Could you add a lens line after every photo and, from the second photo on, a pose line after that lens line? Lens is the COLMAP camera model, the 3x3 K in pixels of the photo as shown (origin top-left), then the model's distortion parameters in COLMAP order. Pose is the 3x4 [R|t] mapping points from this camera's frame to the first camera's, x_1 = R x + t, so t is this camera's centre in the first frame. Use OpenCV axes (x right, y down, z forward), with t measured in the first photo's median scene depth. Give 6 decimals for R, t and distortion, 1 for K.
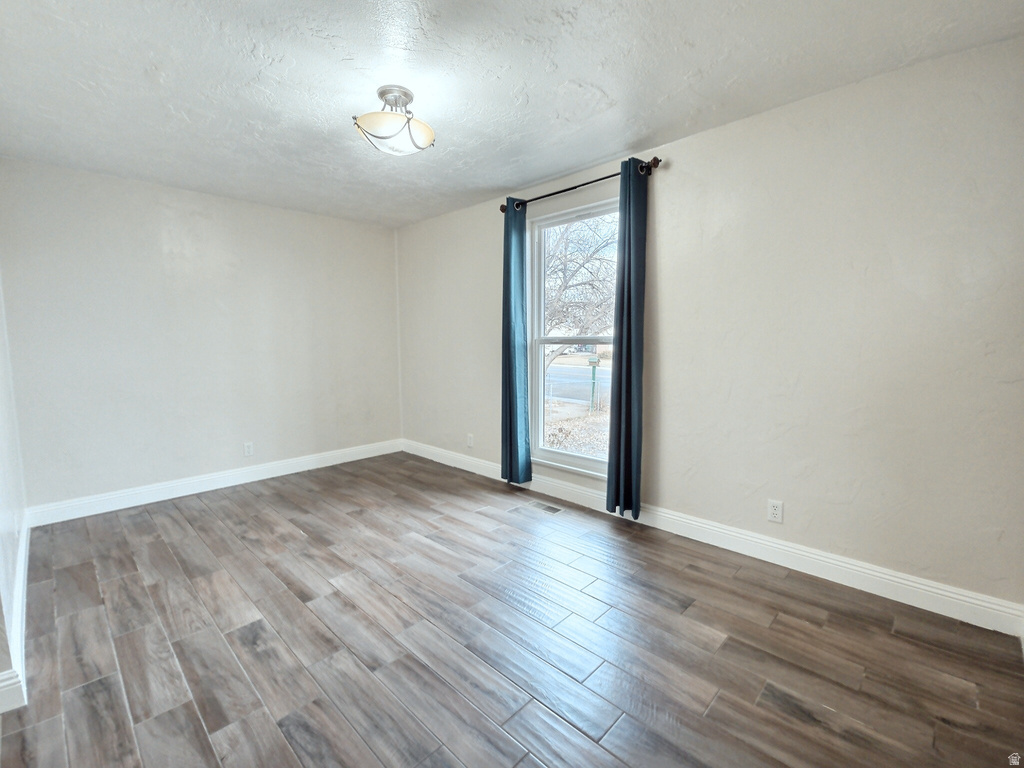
lens RADIAL K [[453.2, 0, 506.8], [0, 453.2, 392.1], [0, 0, 1]] dist [-0.002128, -0.001586]
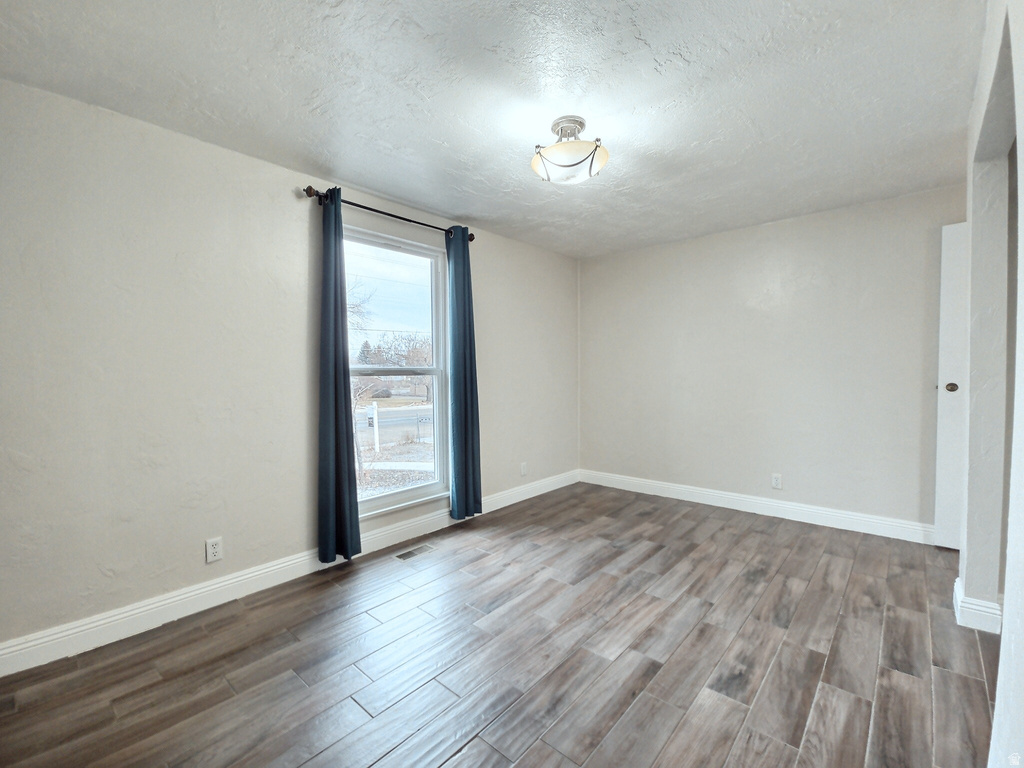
lens RADIAL K [[453.2, 0, 507.1], [0, 453.2, 391.2], [0, 0, 1]] dist [-0.002128, -0.001586]
pose [[-0.050052, -0.041009, 0.997904, -1.444476], [0.124562, 0.991099, 0.046977, -0.153261], [-0.990949, 0.126652, -0.044498, 1.429636]]
